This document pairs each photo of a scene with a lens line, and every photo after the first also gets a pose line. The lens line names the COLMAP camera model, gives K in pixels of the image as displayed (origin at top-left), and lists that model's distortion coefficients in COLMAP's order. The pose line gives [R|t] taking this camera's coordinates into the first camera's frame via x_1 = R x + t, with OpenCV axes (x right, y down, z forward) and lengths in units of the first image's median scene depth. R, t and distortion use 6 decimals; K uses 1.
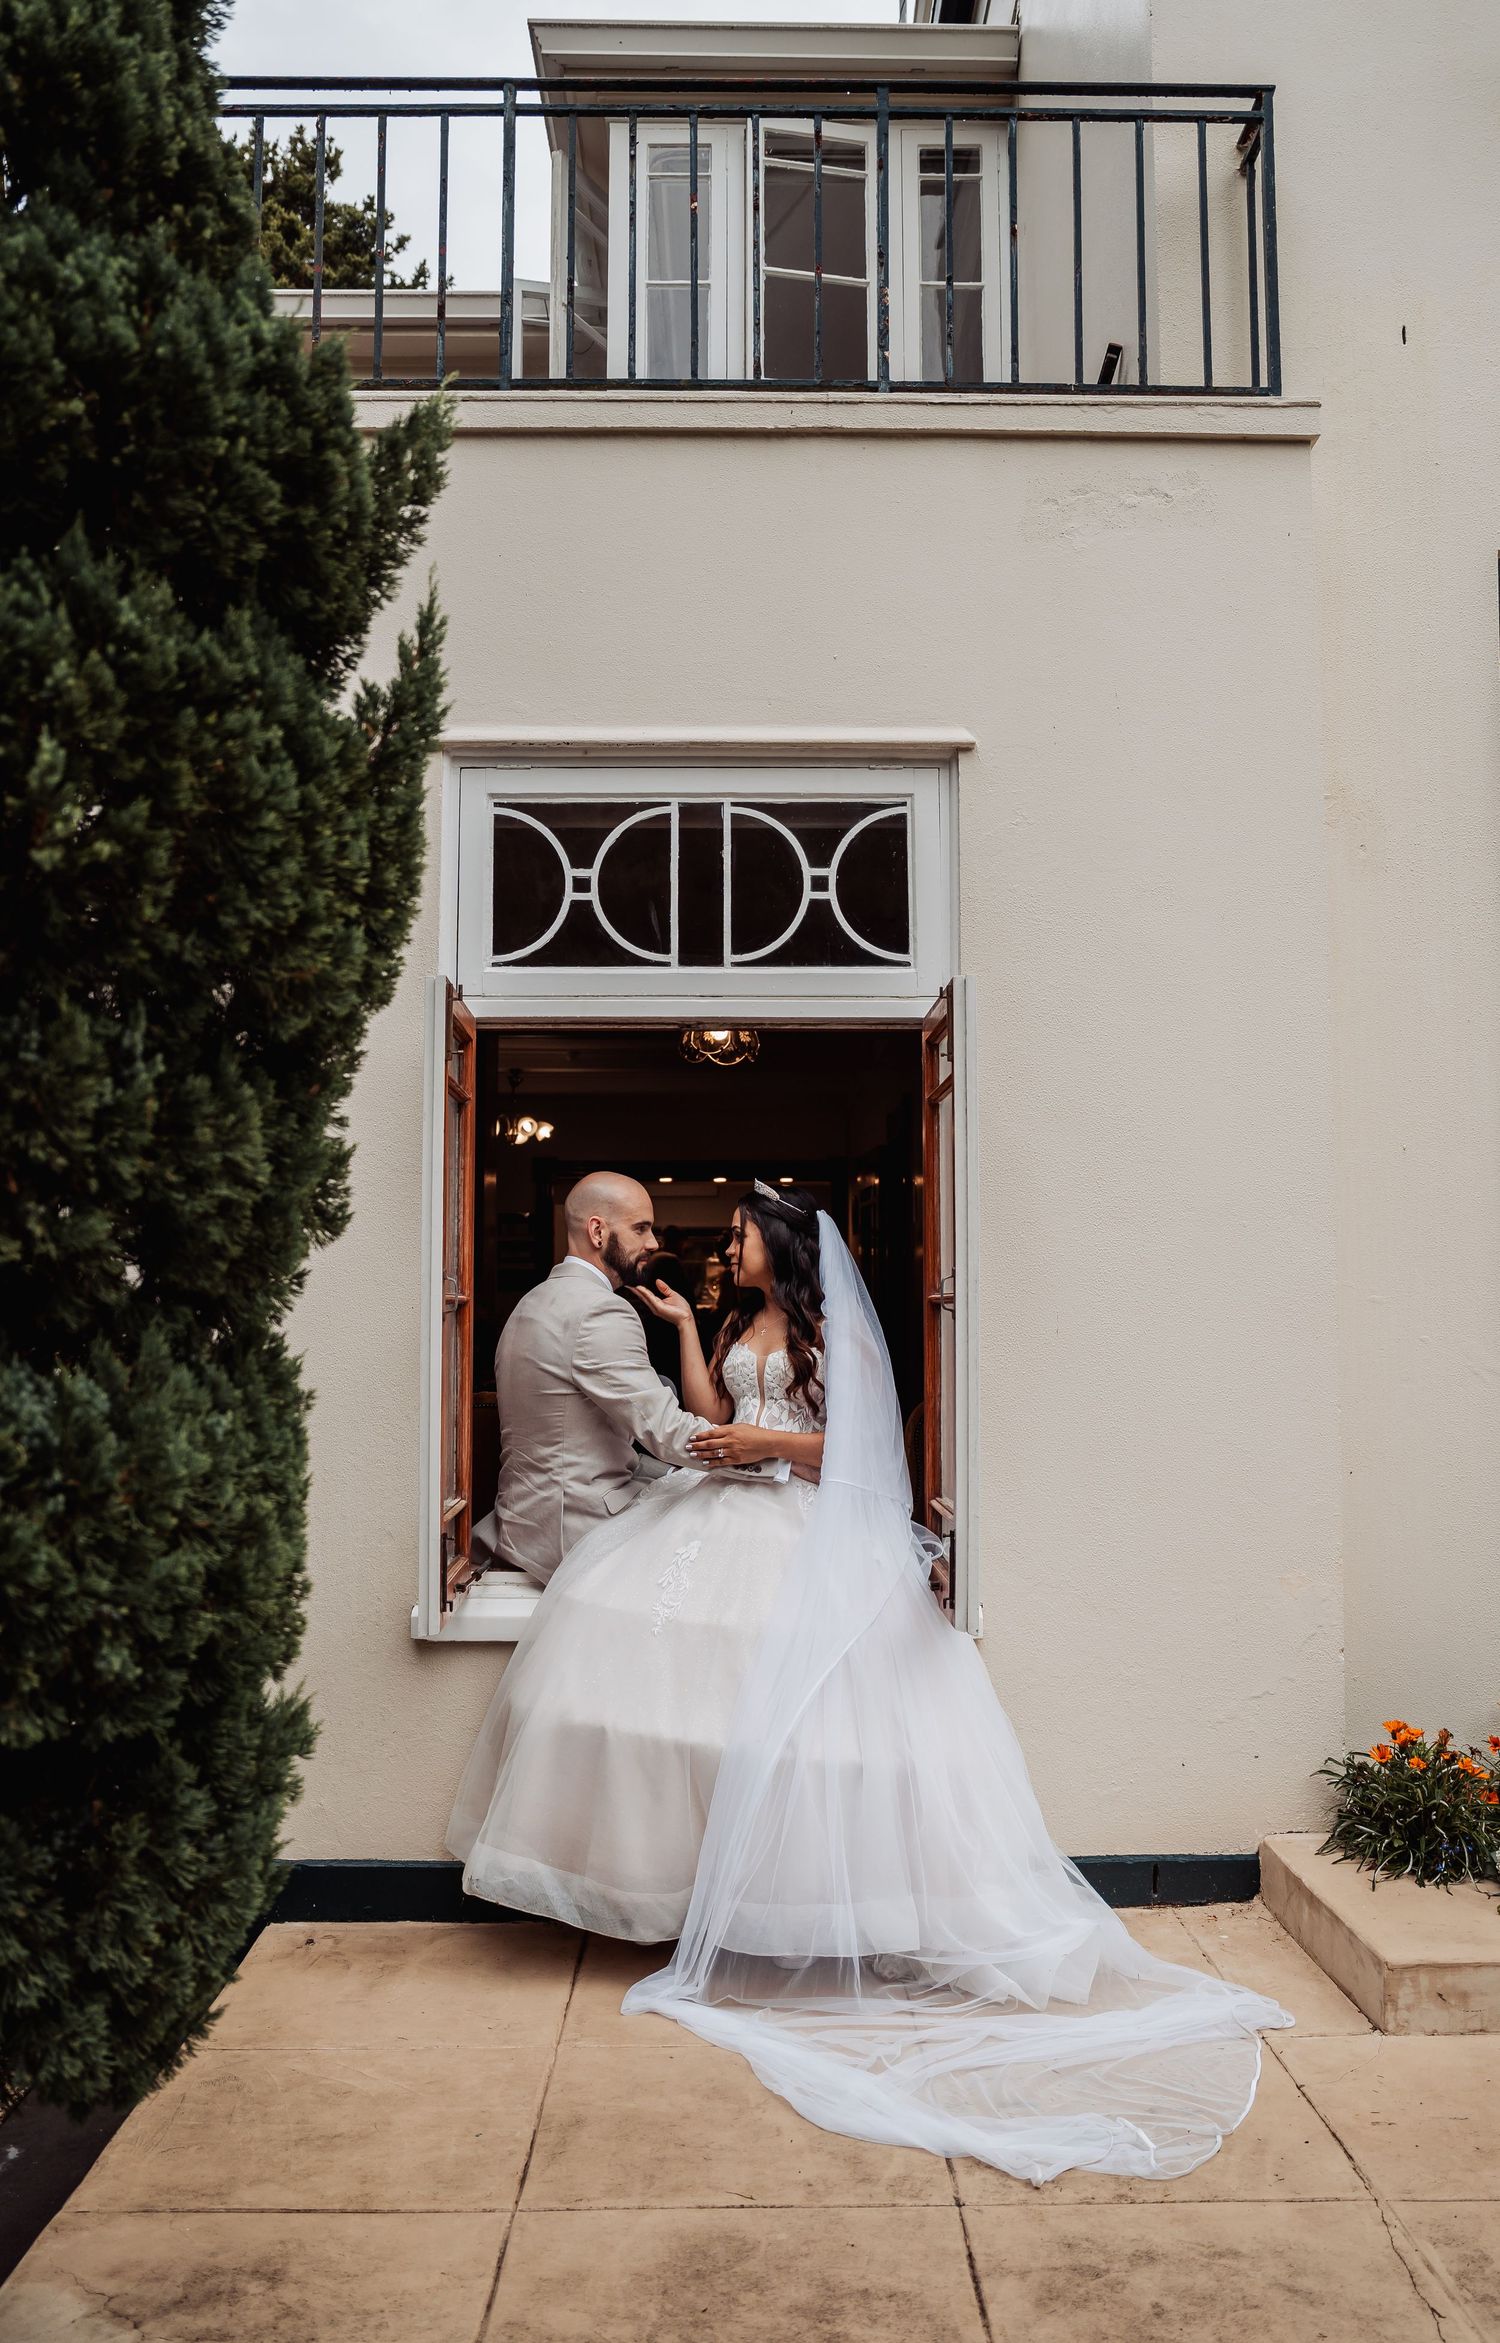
lens RADIAL K [[2070.0, 0, 769.7], [0, 2070.0, 1161.3], [0, 0, 1]] dist [-0.007496, 0.006398]
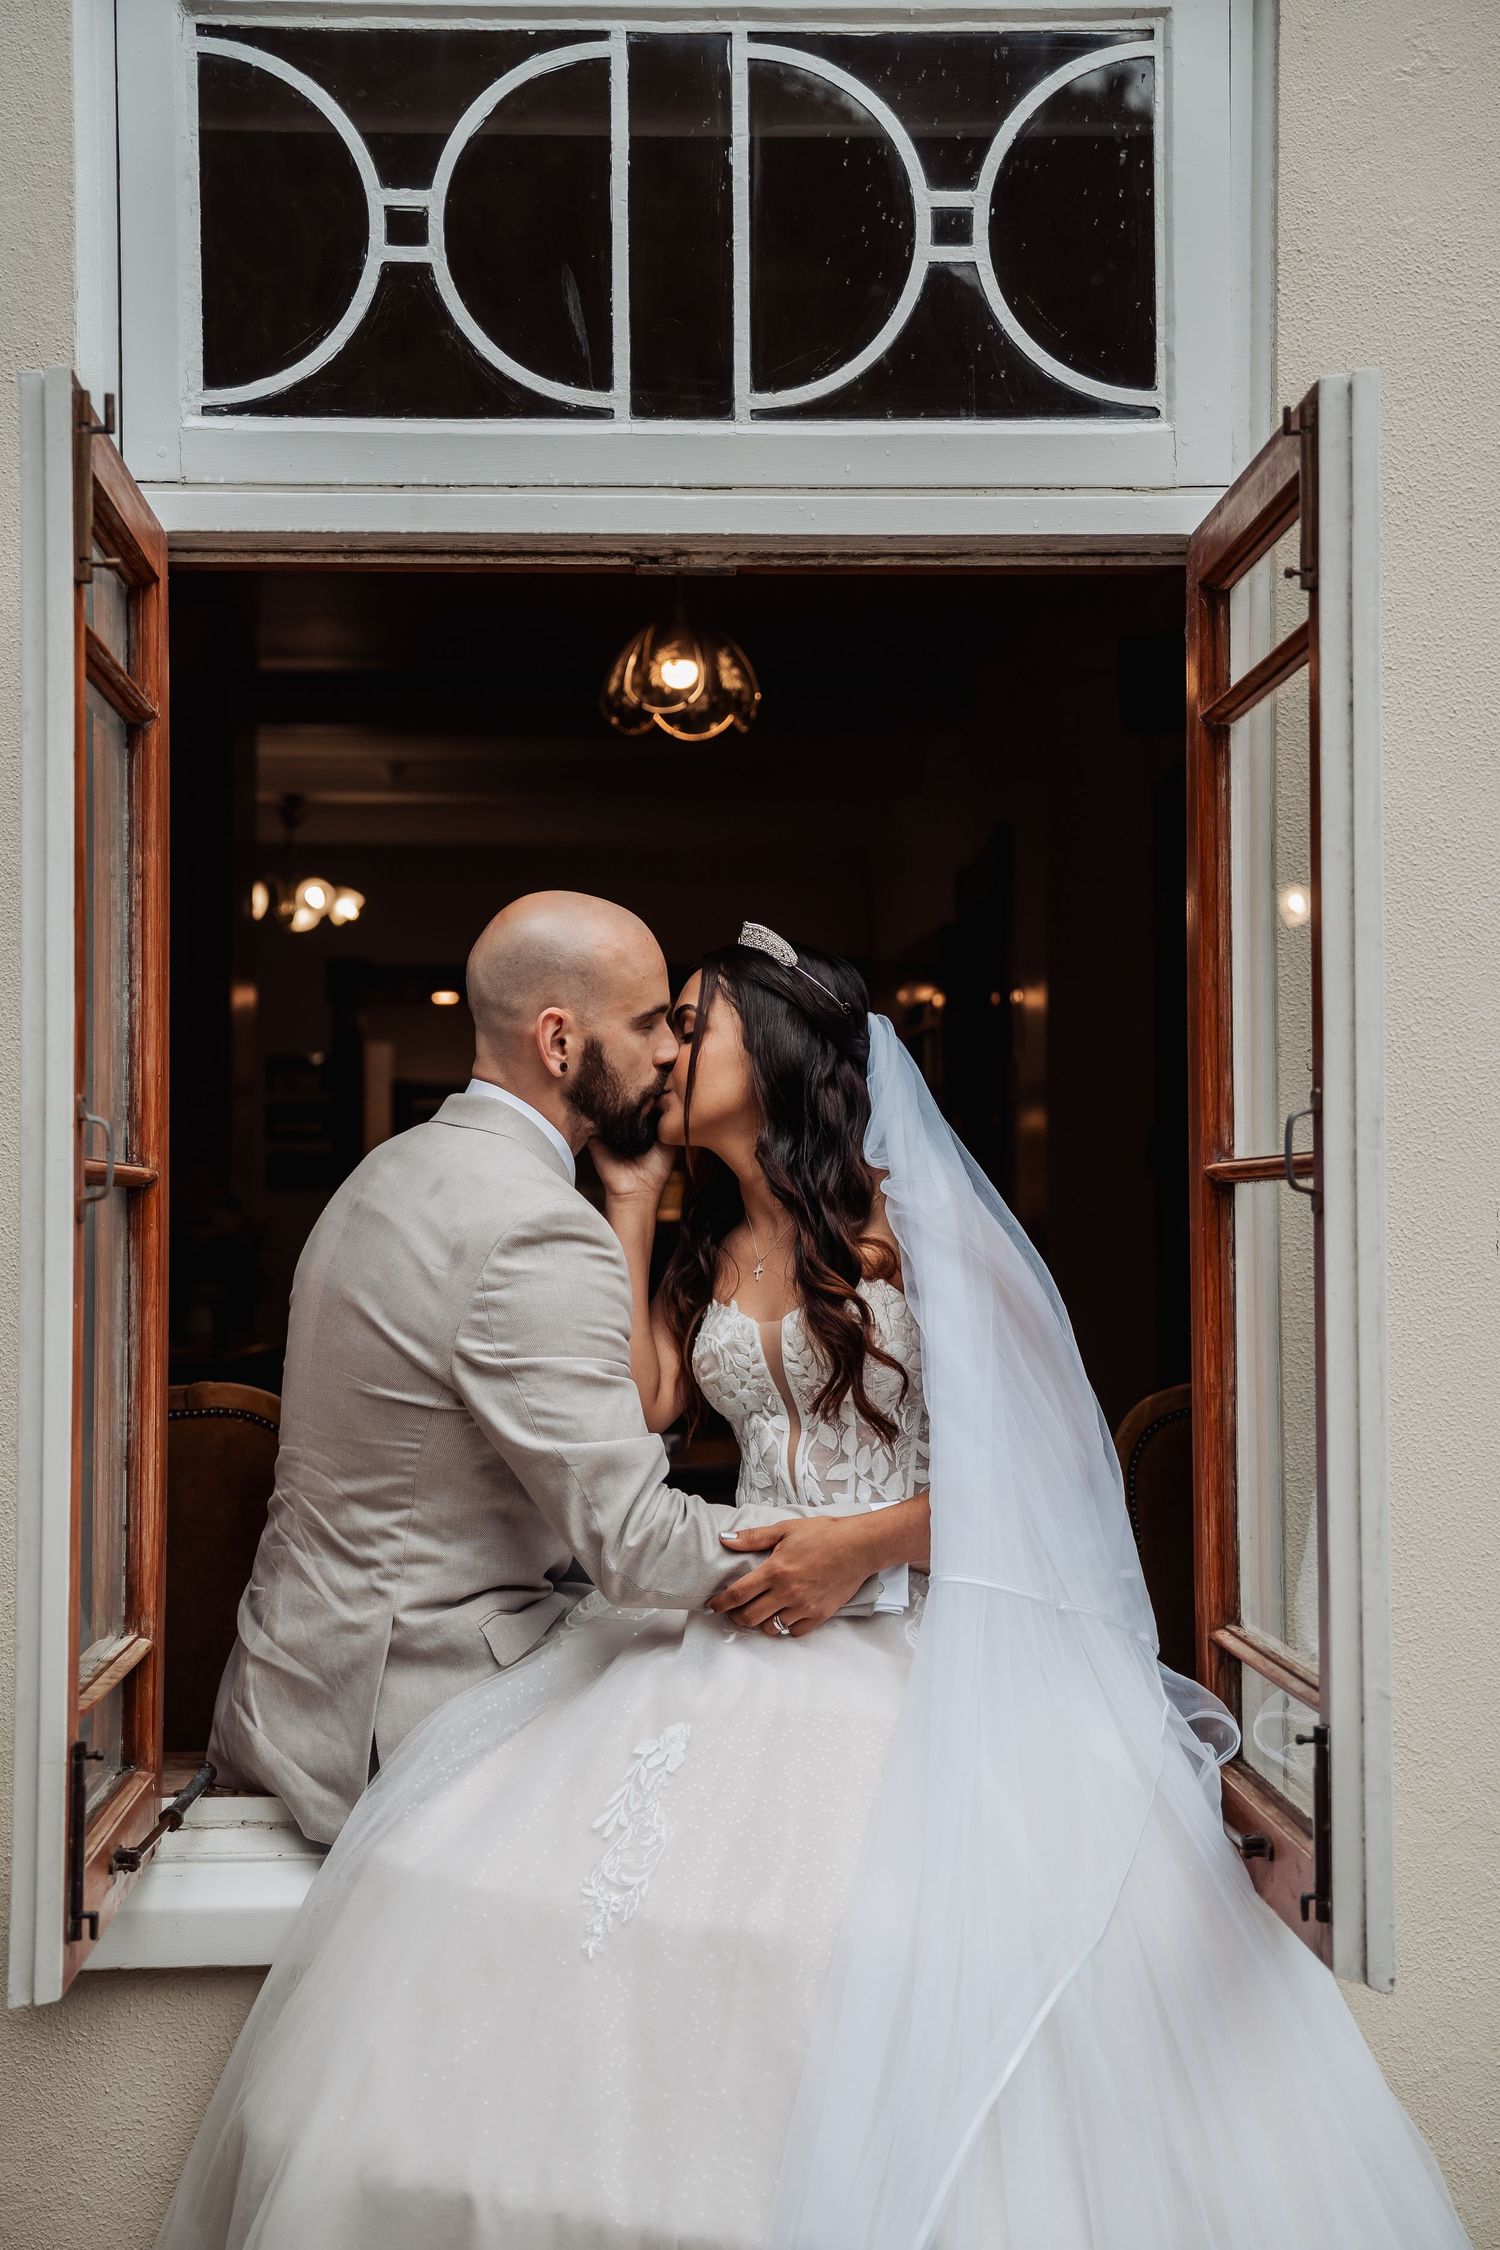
lens RADIAL K [[2785.9, 0, 735.2], [0, 2785.9, 1125.0], [0, 0, 1]] dist [0.157396, 0.000000]
pose [[0.999672, -0.002537, 0.025496, -0.037616], [0.001636, 0.999375, 0.035302, 0.034602], [-0.025569, -0.035249, 0.999051, 0.397638]]
